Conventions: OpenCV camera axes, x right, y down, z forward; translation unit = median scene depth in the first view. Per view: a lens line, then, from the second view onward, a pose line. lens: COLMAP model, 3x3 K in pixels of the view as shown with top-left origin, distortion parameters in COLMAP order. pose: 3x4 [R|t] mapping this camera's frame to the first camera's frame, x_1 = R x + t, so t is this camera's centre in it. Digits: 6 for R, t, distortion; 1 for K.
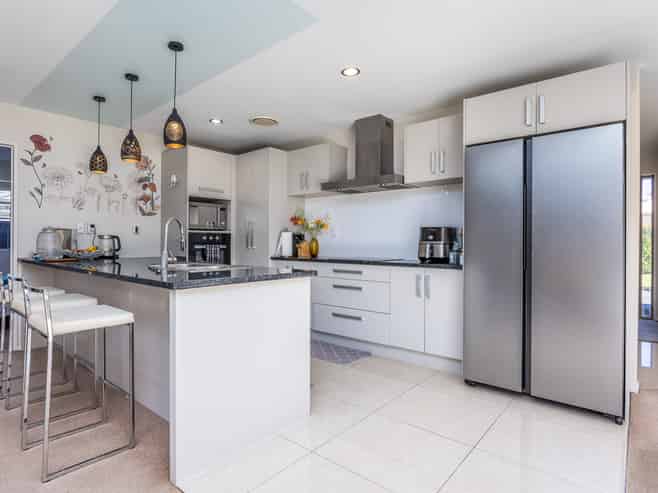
lens RADIAL K [[278.0, 0, 329.0], [0, 278.0, 246.5], [0, 0, 1]] dist [0.000643, 0.000110]
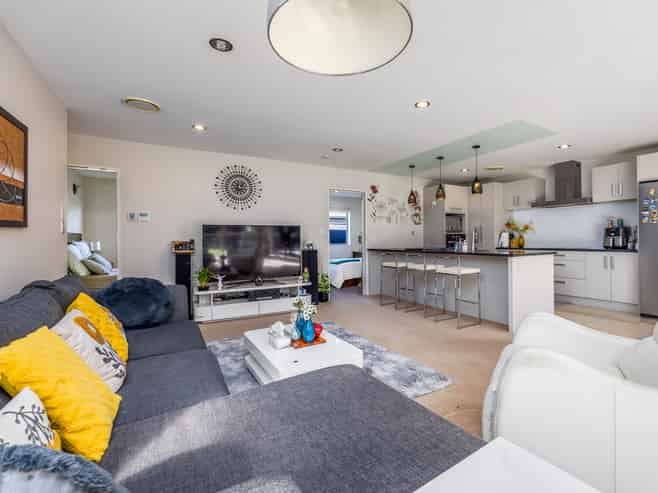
lens RADIAL K [[317.4, 0, 329.0], [0, 317.4, 246.5], [0, 0, 1]] dist [0.000183, 0.000417]
pose [[0.972432, -0.010246, -0.232962, -0.766758], [0.010204, 0.999947, -0.001386, 0.024647], [0.232964, -0.001029, 0.972485, -1.134656]]
